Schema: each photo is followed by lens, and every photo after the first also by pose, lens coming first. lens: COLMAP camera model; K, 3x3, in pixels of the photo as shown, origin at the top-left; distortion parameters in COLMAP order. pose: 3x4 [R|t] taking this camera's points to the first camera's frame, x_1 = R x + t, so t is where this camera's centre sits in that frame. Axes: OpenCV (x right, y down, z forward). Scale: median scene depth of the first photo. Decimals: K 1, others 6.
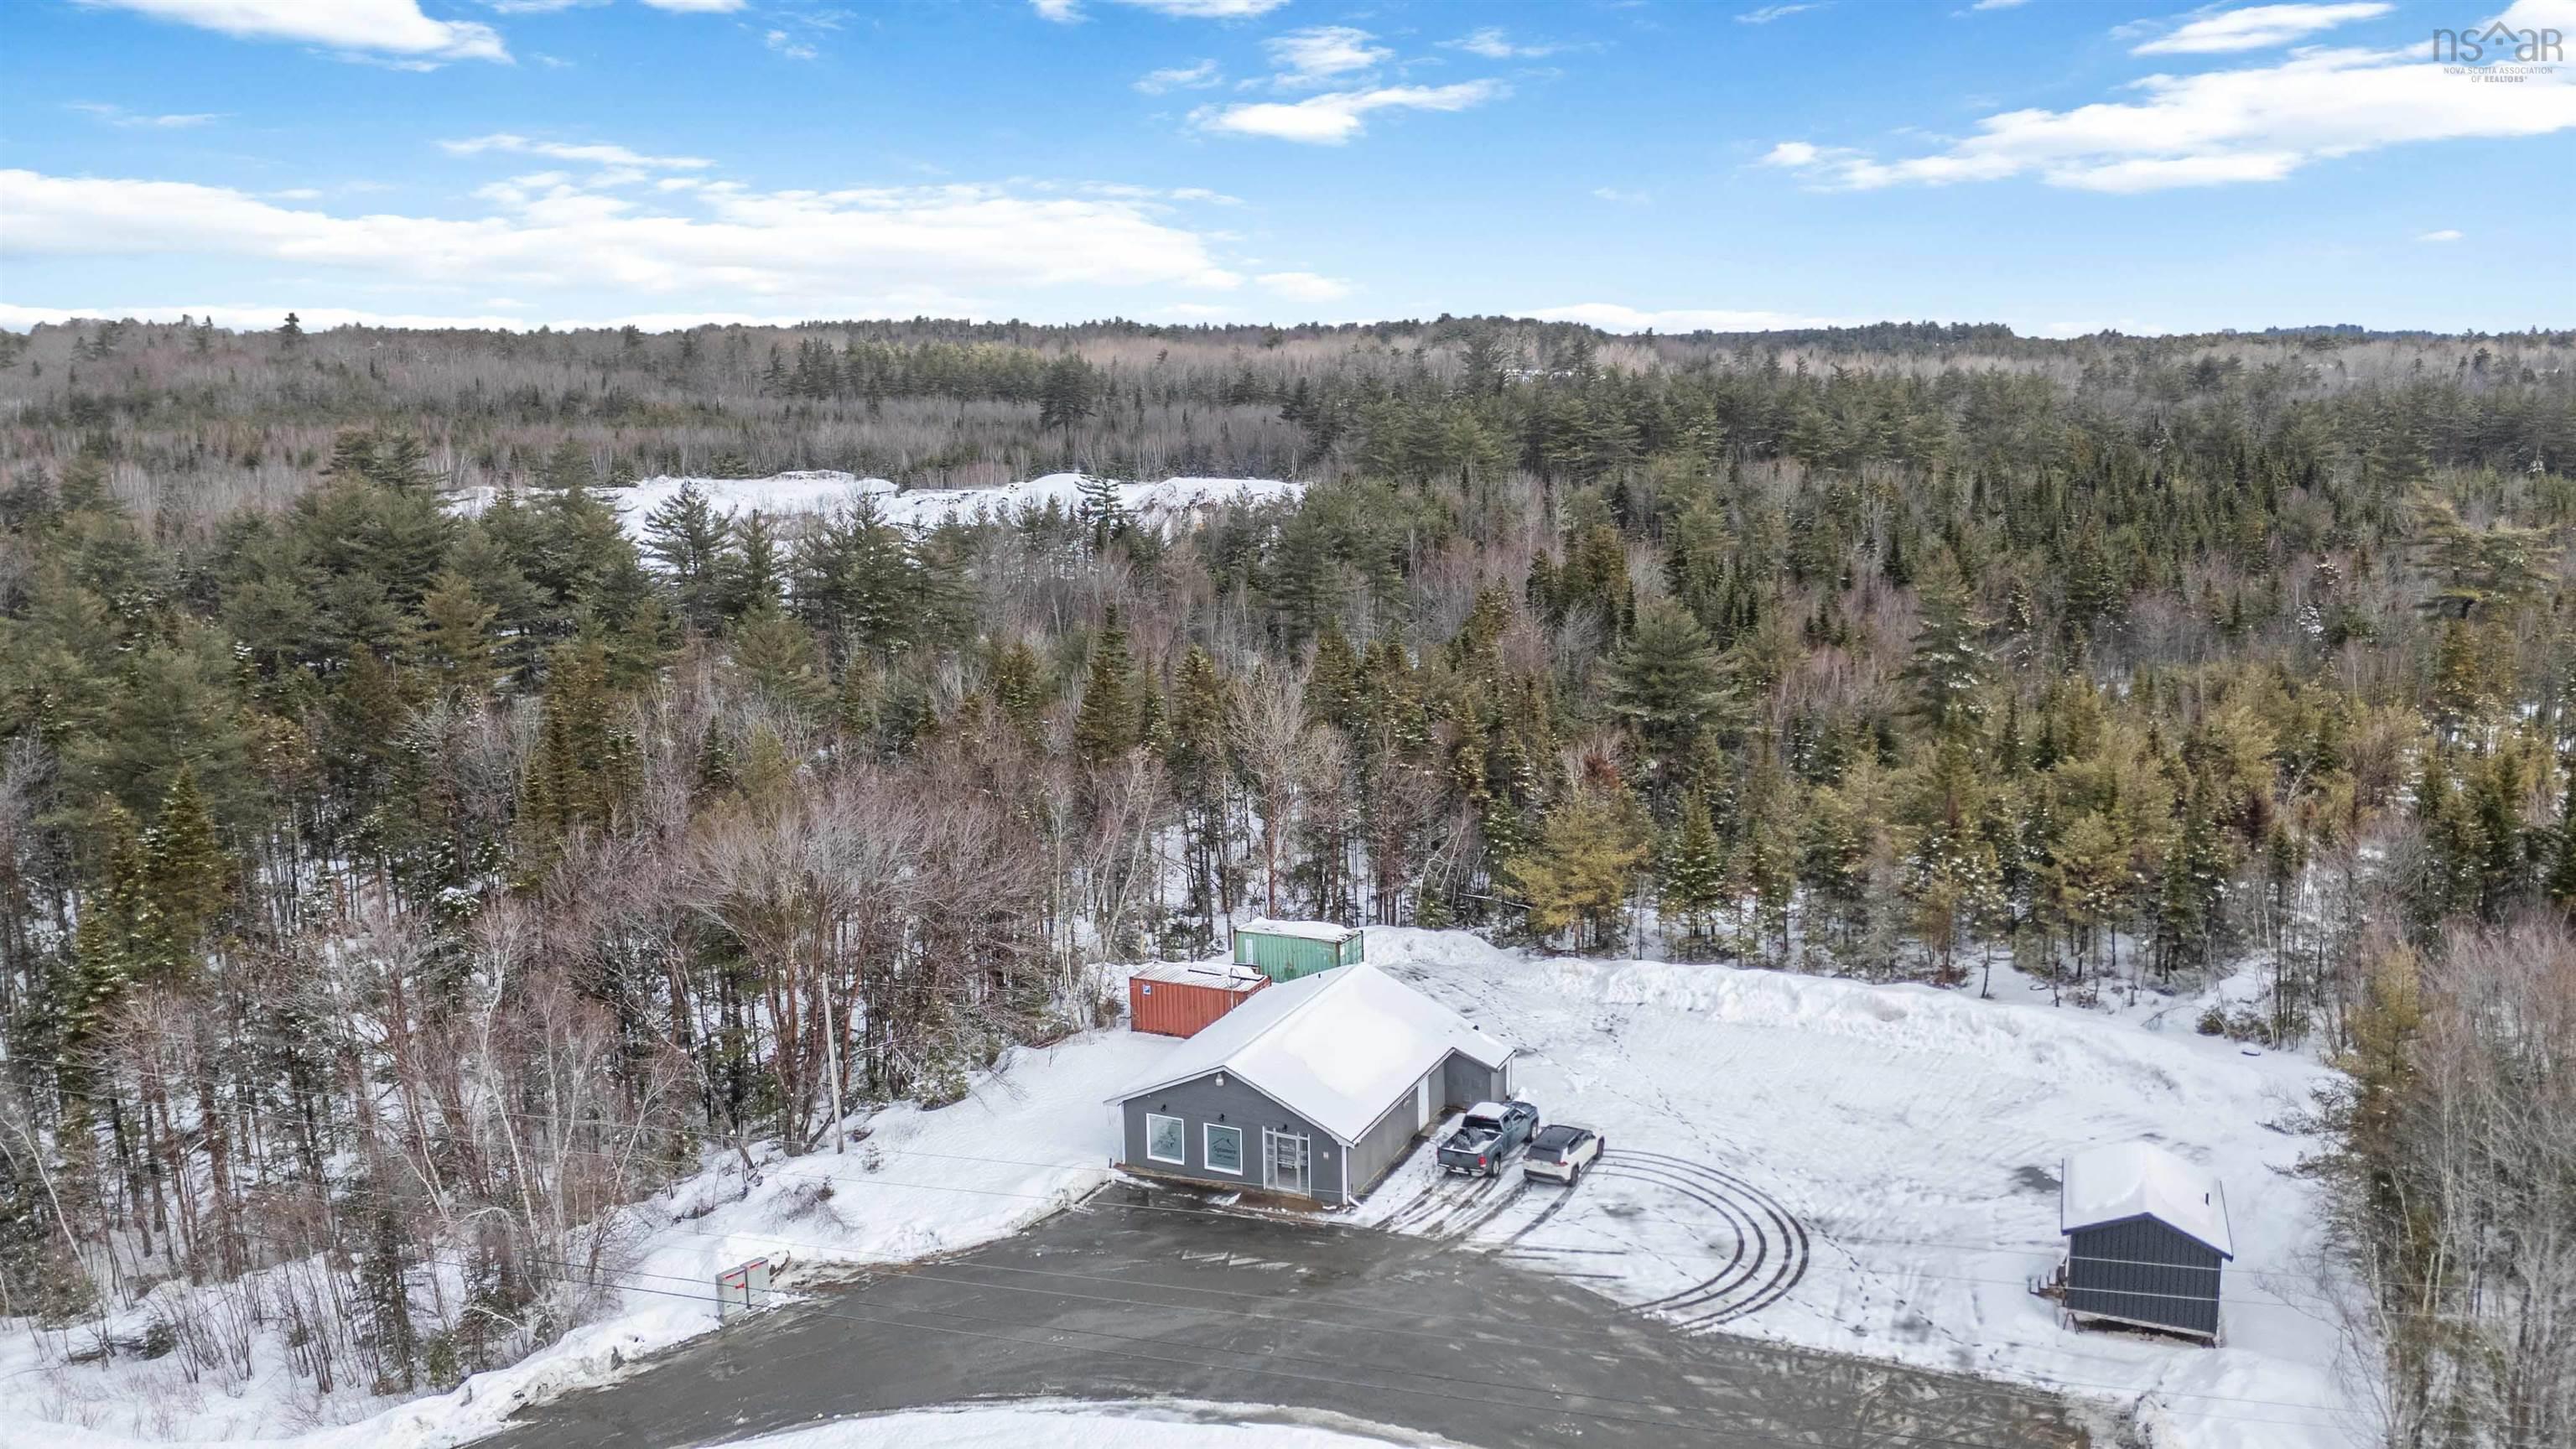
lens RADIAL K [[1881.6, 0, 1299.5], [0, 1881.6, 747.7], [0, 0, 1]] dist [0.091609, -0.089941]
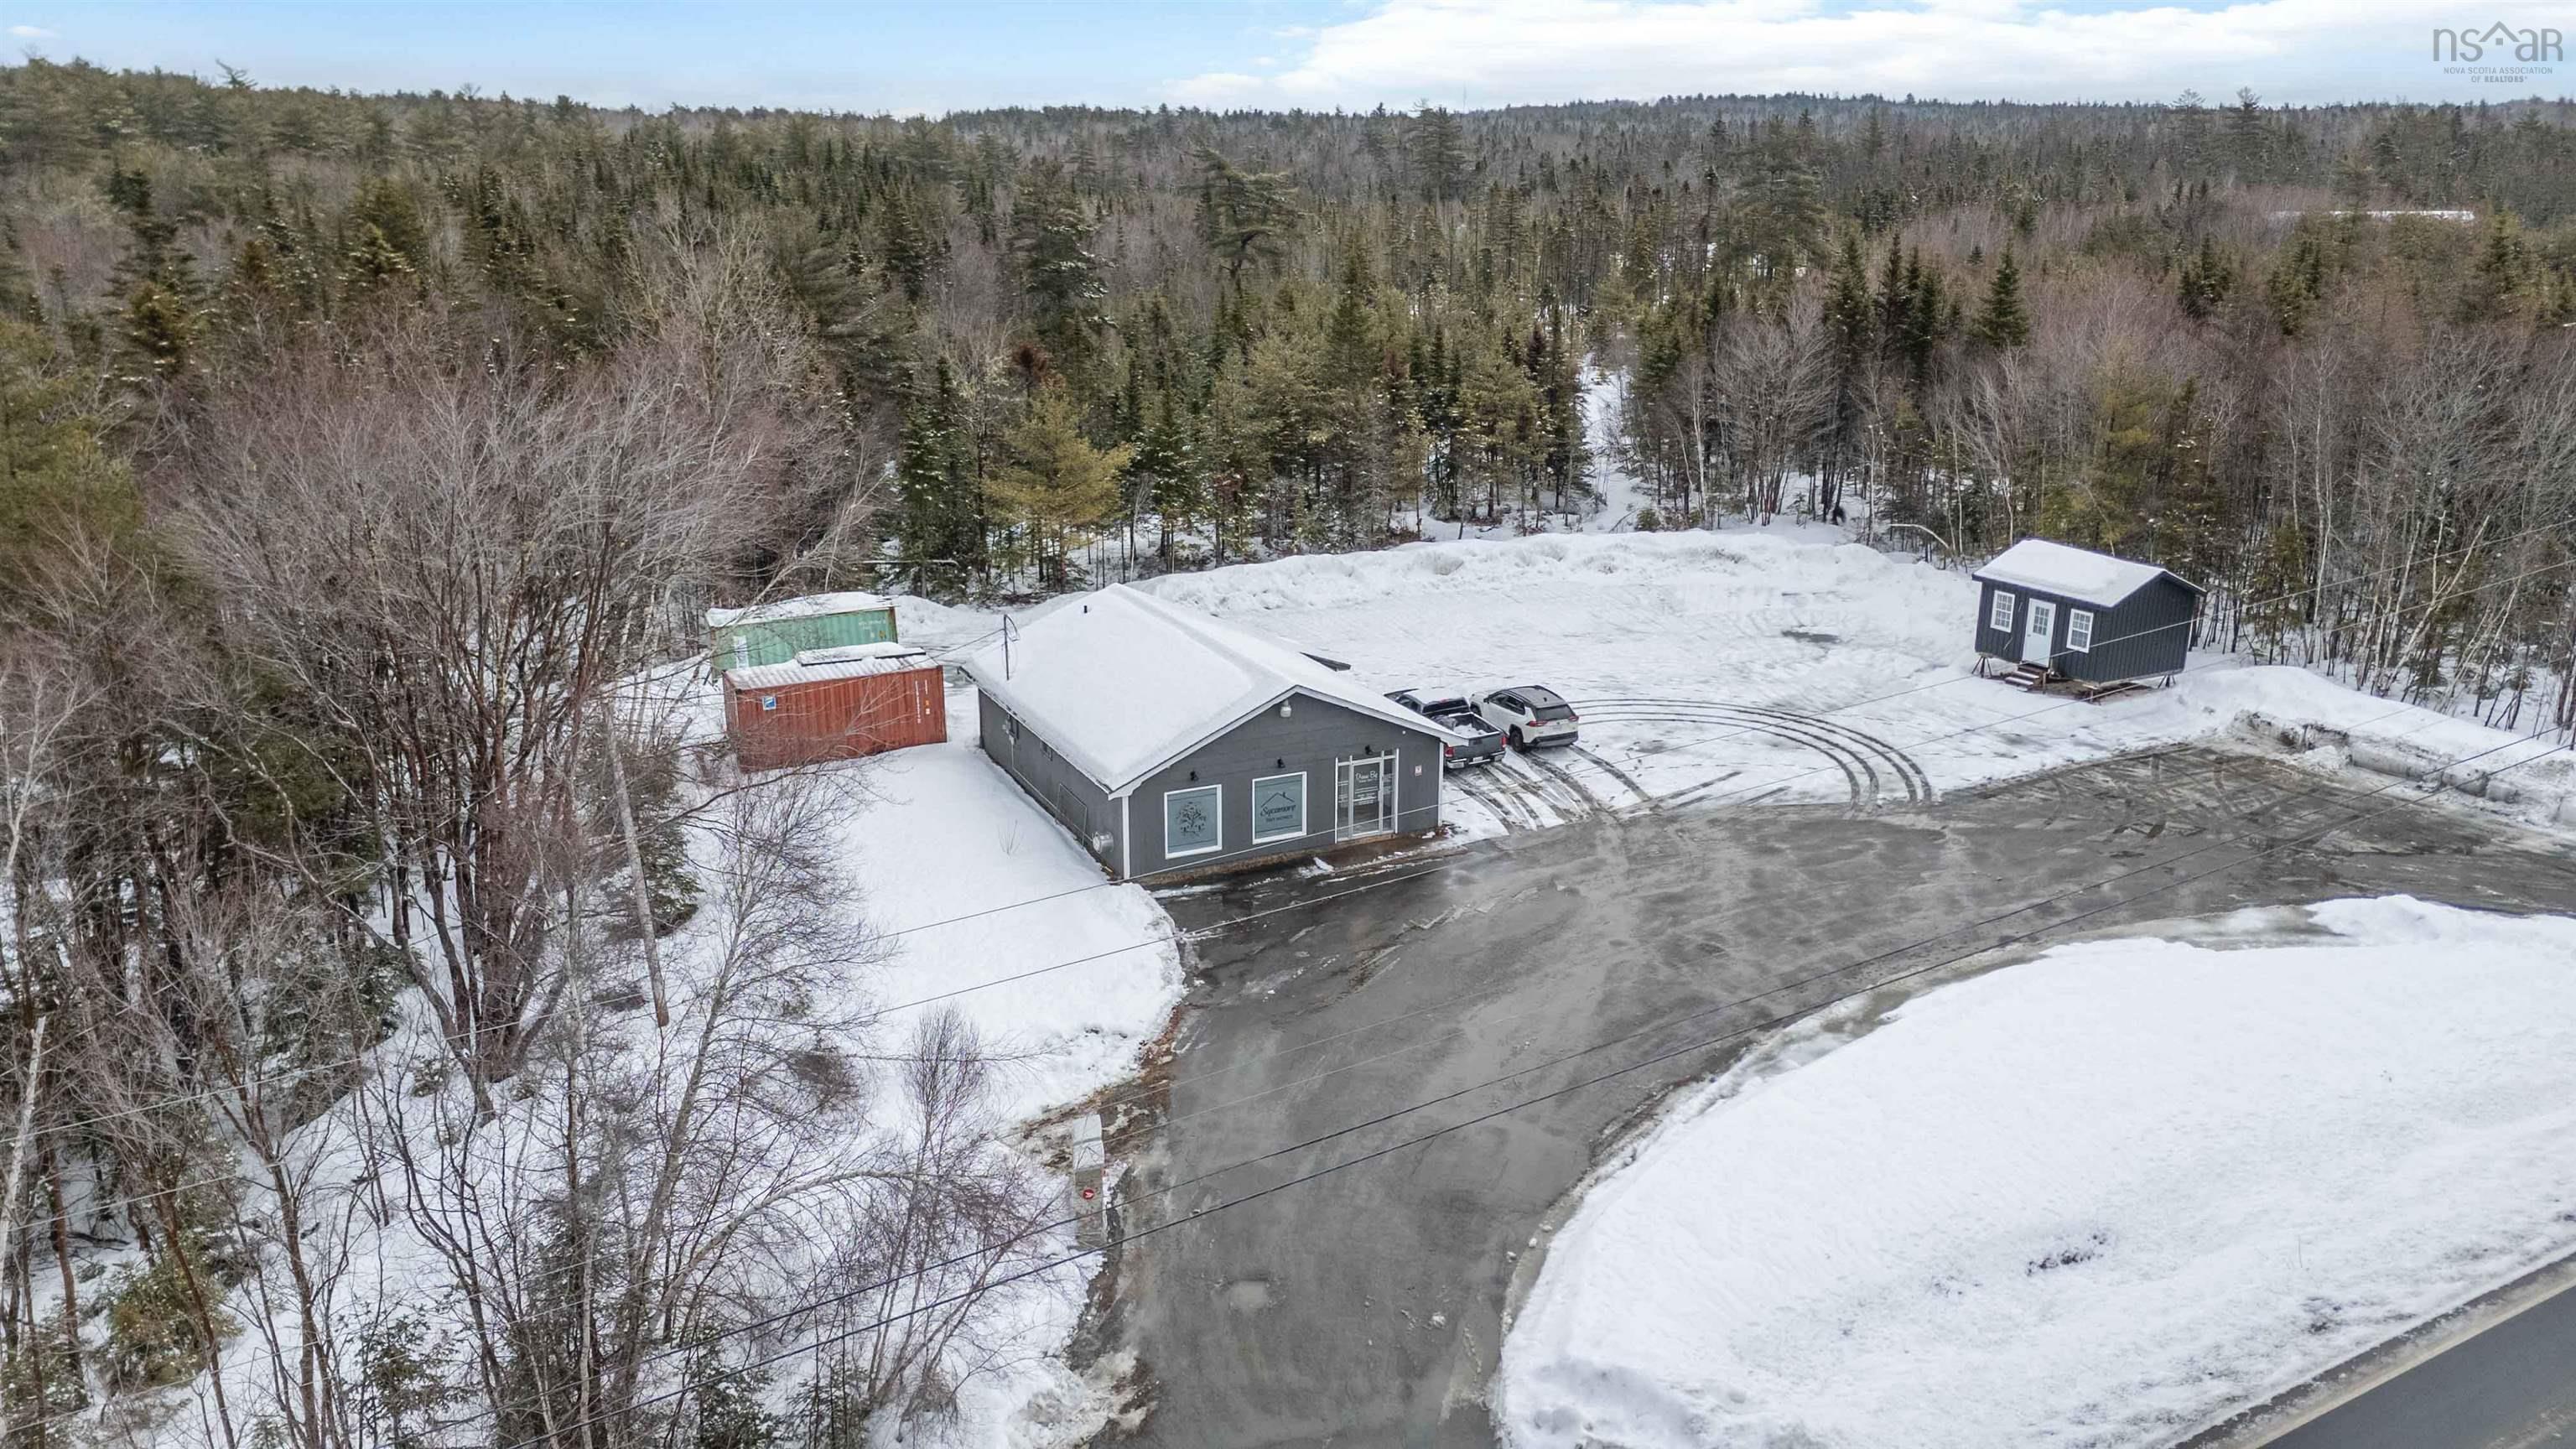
lens RADIAL K [[1881.6, 0, 1286.4], [0, 1881.6, 734.6], [0, 0, 1]] dist [0.091609, -0.089941]
pose [[0.632851, -0.210268, 0.745176, -0.561727], [0.138873, 0.977637, 0.157922, 0.075569], [-0.761717, 0.003544, 0.647900, 0.545452]]
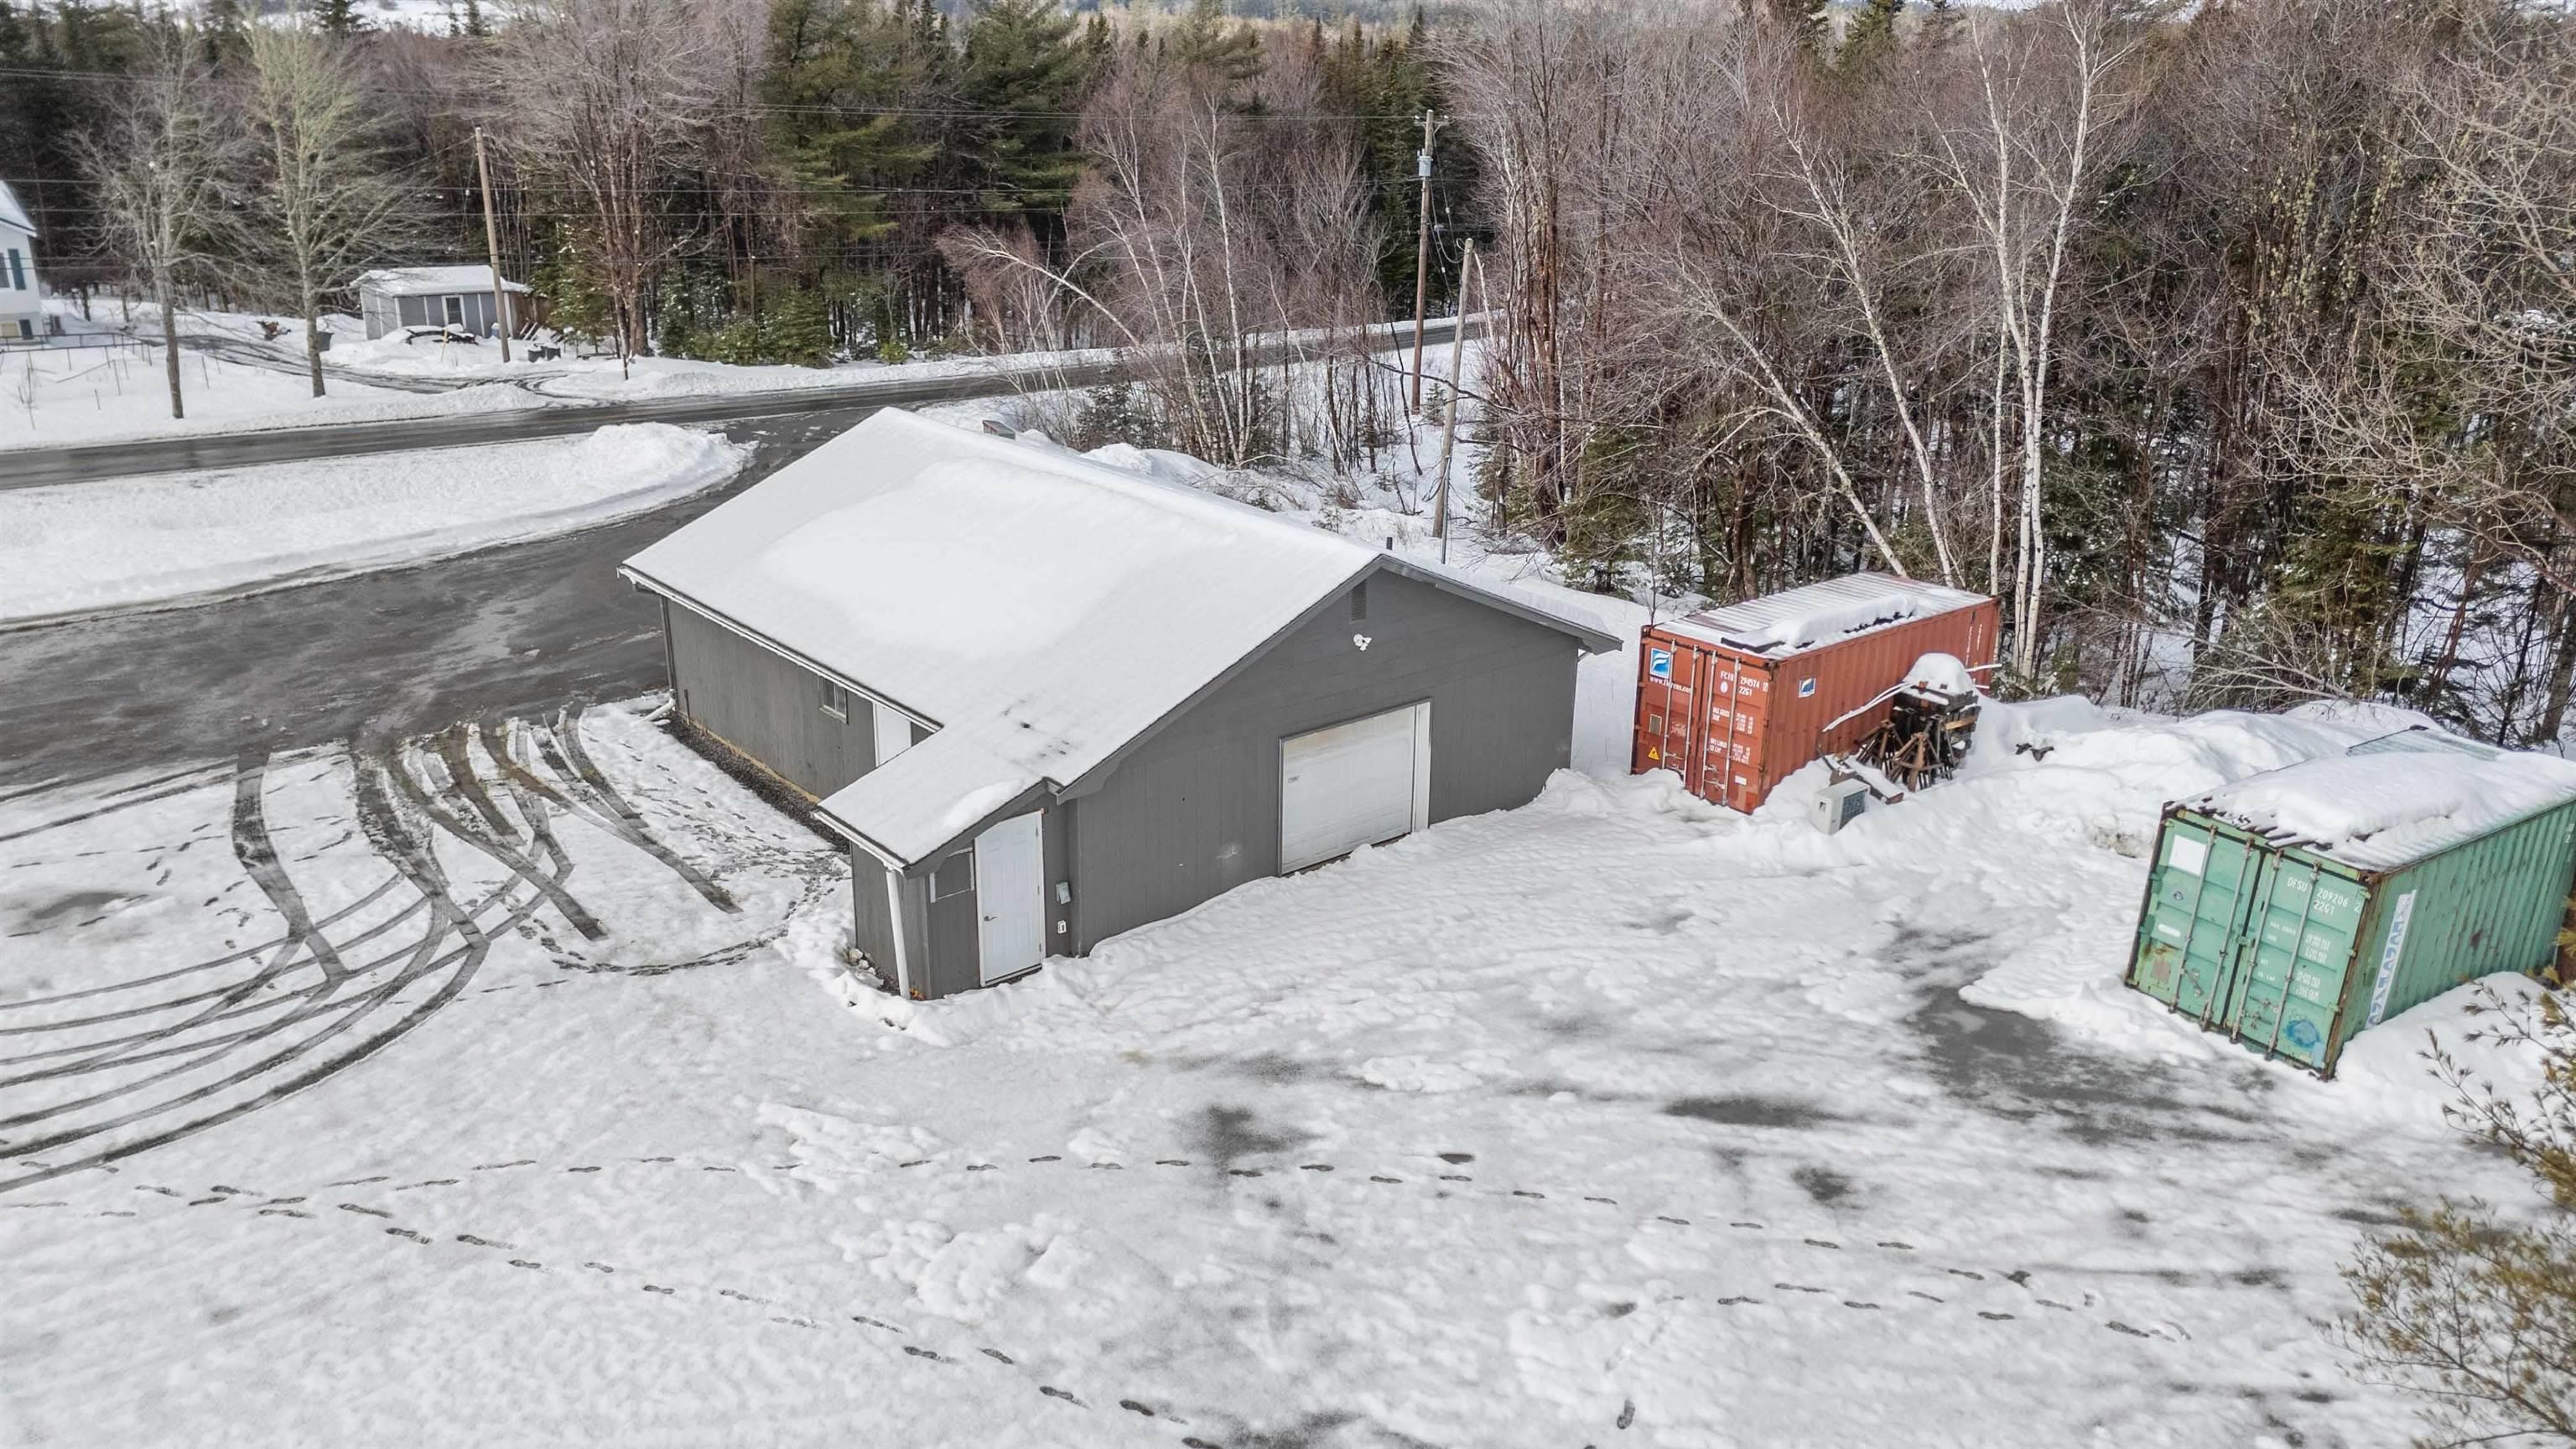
lens RADIAL K [[1881.6, 0, 1306.5], [0, 1881.6, 722.4], [0, 0, 1]] dist [0.091609, -0.089941]
pose [[-0.409608, 0.313219, -0.856805, 0.365438], [-0.184673, 0.891295, 0.414113, 0.015014], [0.893374, 0.327853, -0.307239, 1.267976]]
